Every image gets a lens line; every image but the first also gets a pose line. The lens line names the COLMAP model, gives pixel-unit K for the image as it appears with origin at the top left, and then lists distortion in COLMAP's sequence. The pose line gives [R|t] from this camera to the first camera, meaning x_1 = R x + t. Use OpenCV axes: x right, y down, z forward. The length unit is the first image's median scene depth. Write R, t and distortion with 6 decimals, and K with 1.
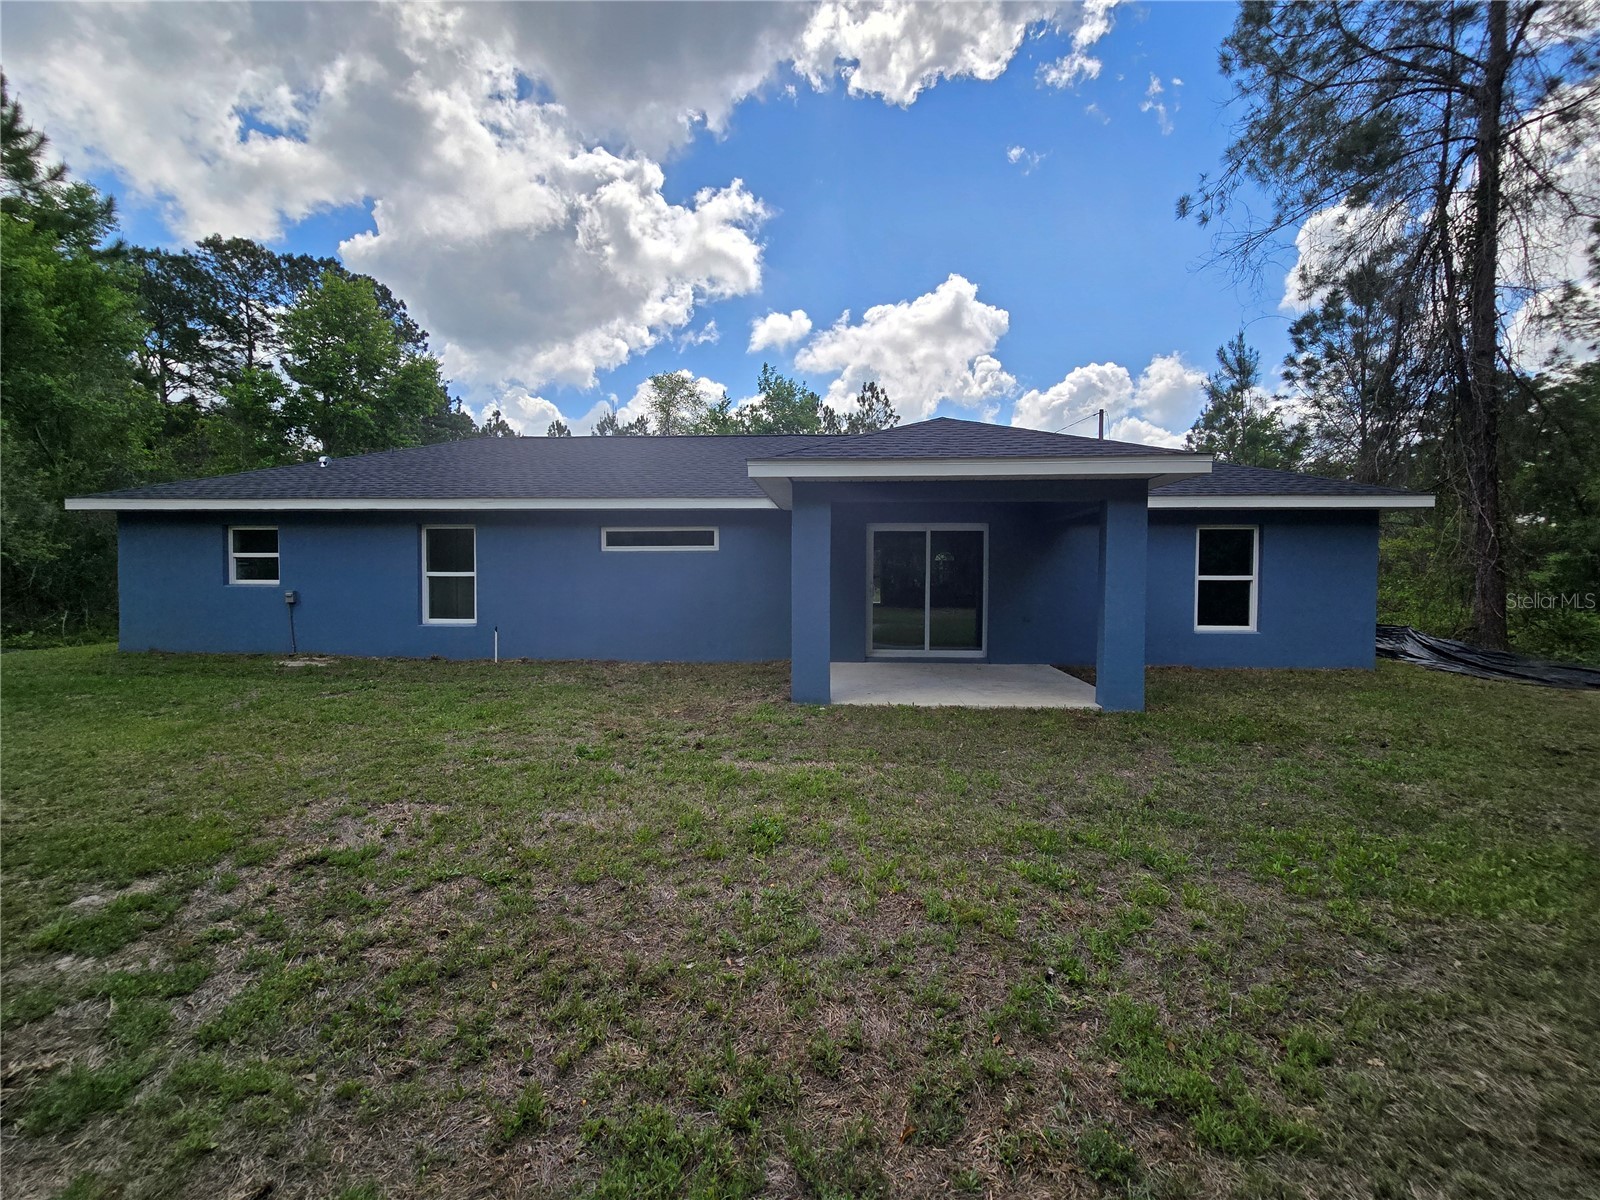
lens RADIAL K [[637.9, 0, 800.0], [0, 637.9, 600.0], [0, 0, 1]] dist [-0.002764, -0.000252]
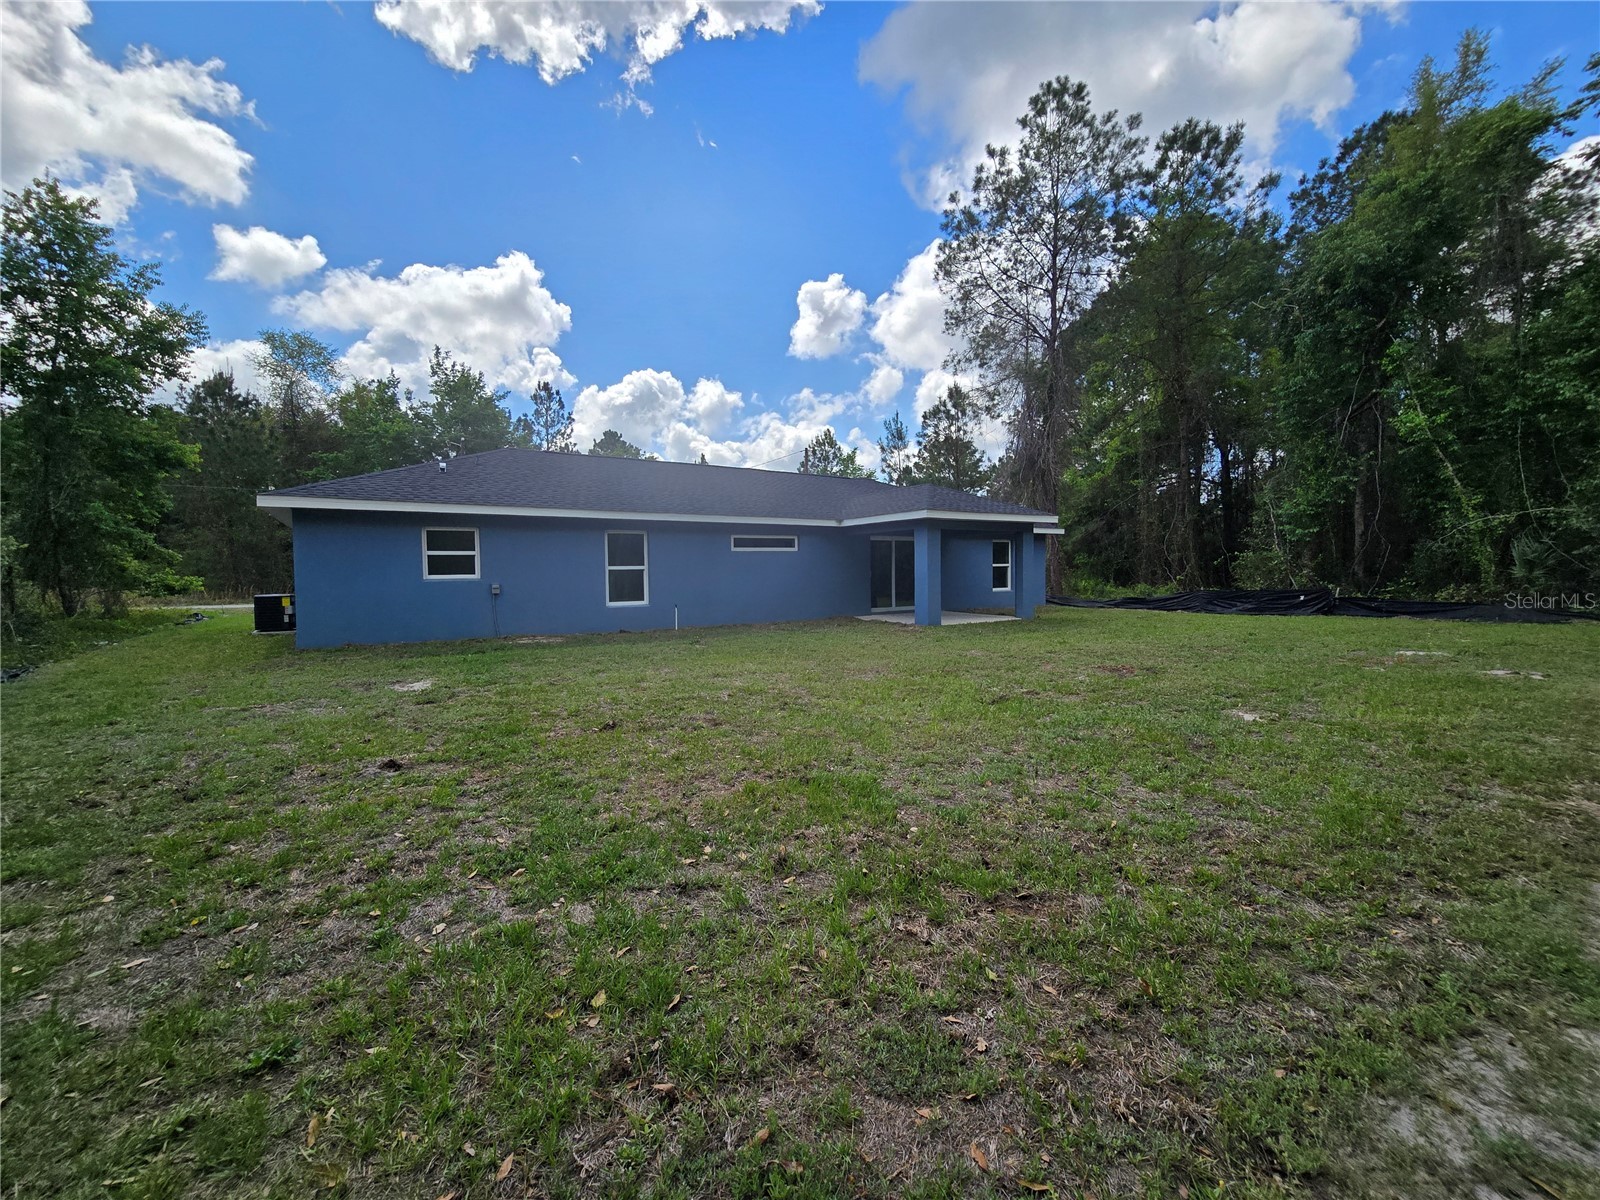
lens RADIAL K [[655.0, 0, 801.1], [0, 655.0, 596.1], [0, 0, 1]] dist [-0.002879, -0.000593]
pose [[0.803015, -0.036075, 0.594865, -0.756242], [0.040944, 0.999147, 0.005322, 0.018486], [-0.594550, 0.020082, 0.803808, -0.219078]]
